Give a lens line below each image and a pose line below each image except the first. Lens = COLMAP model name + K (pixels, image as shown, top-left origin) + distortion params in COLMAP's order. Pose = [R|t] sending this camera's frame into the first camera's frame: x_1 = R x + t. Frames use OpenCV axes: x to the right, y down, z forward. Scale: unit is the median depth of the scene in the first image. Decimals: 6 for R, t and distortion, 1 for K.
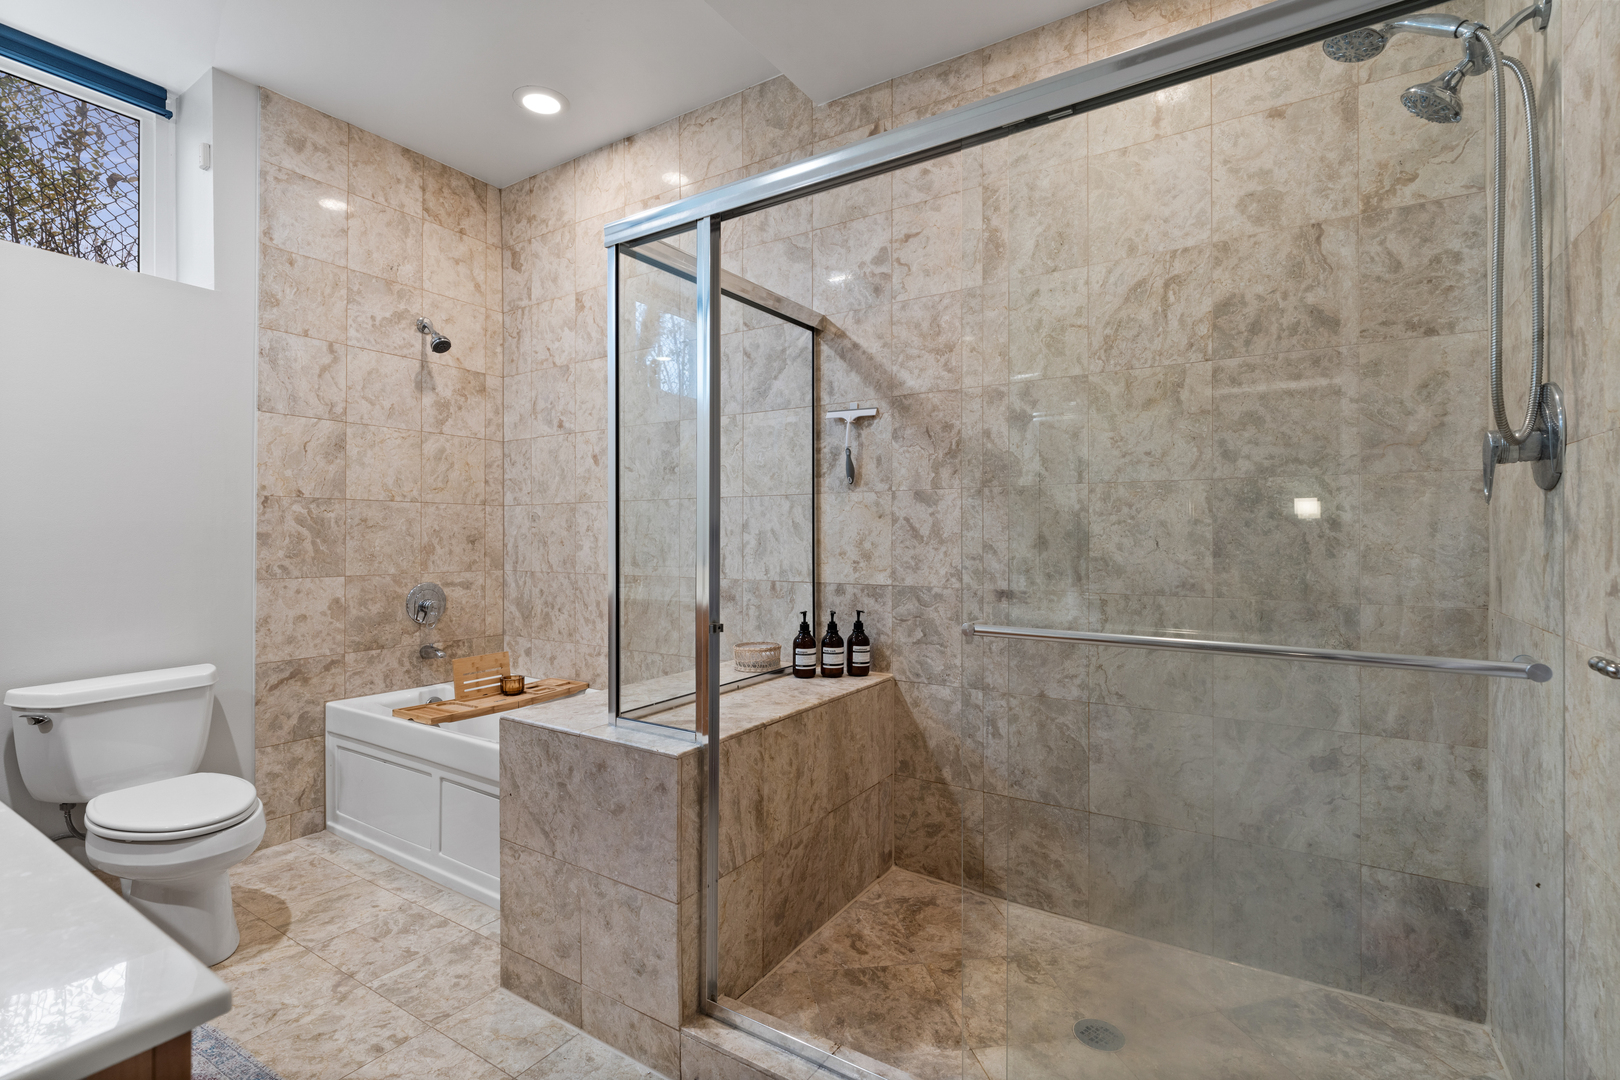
lens RADIAL K [[747.7, 0, 810.0], [0, 747.7, 540.0], [0, 0, 1]] dist [-0.001385, 0.000063]
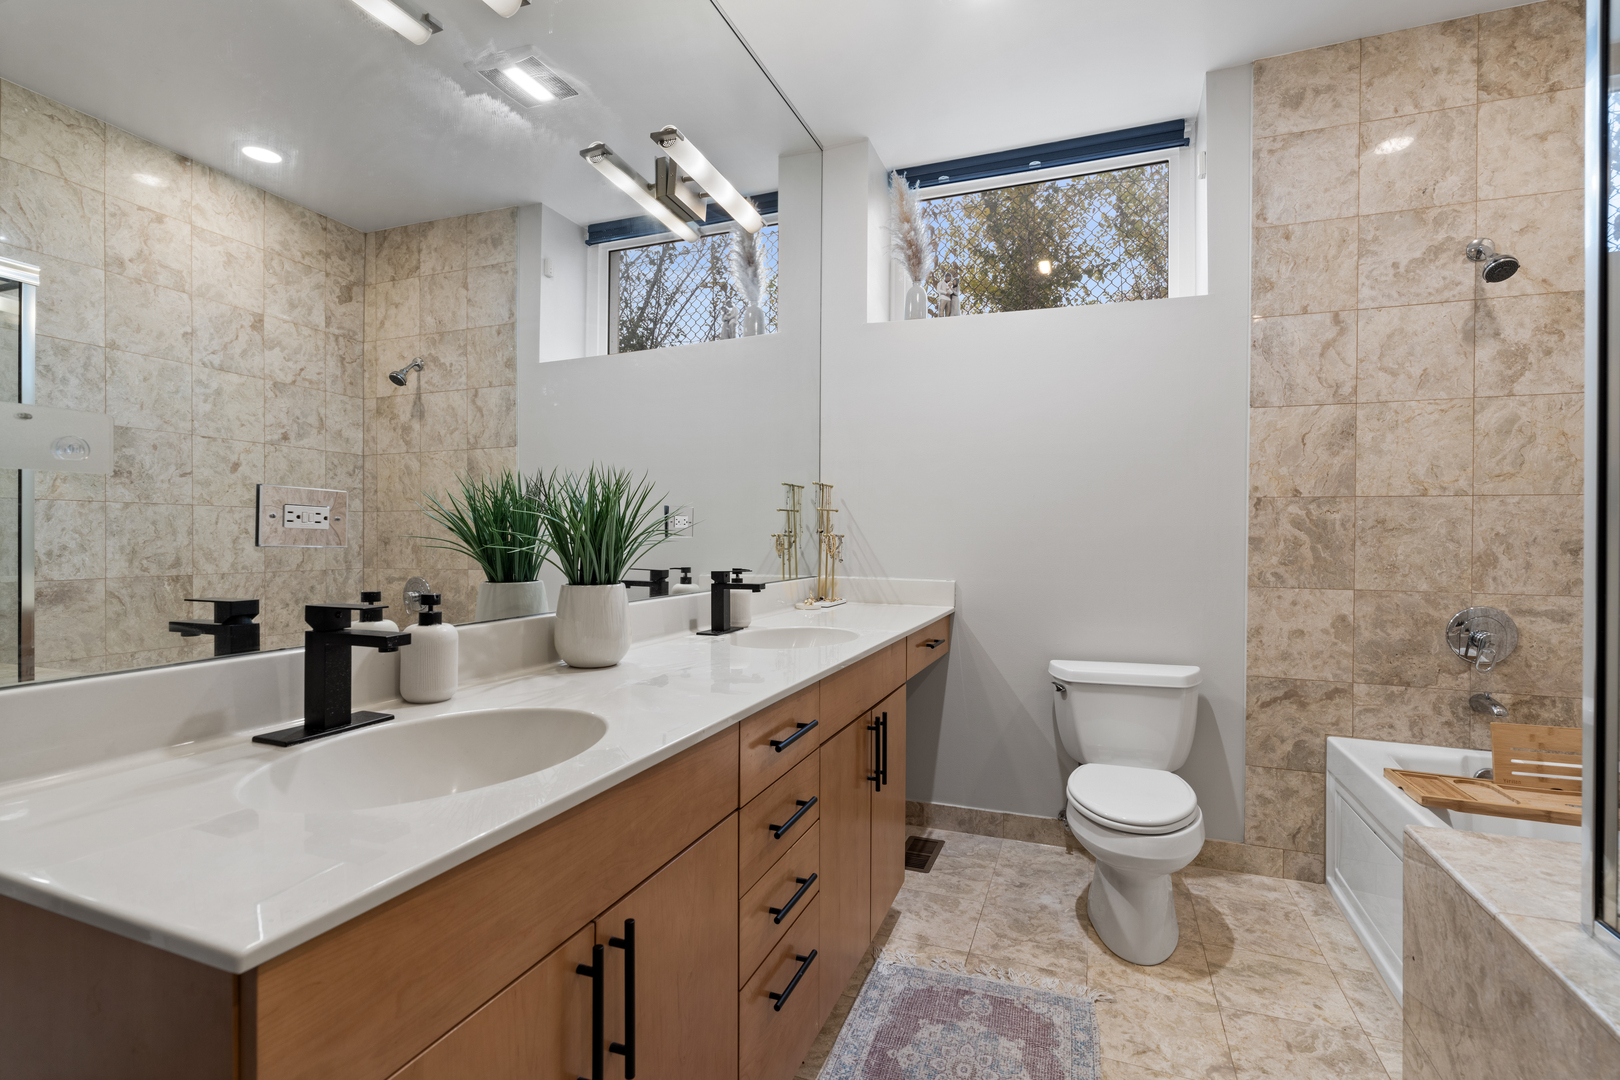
lens RADIAL K [[747.7, 0, 810.0], [0, 747.7, 540.0], [0, 0, 1]] dist [-0.001385, 0.000063]
pose [[0.194935, 0.006542, -0.980794, 0.073985], [-0.010874, 0.999931, 0.004508, -0.003913], [0.980756, 0.009786, 0.194993, 0.255031]]
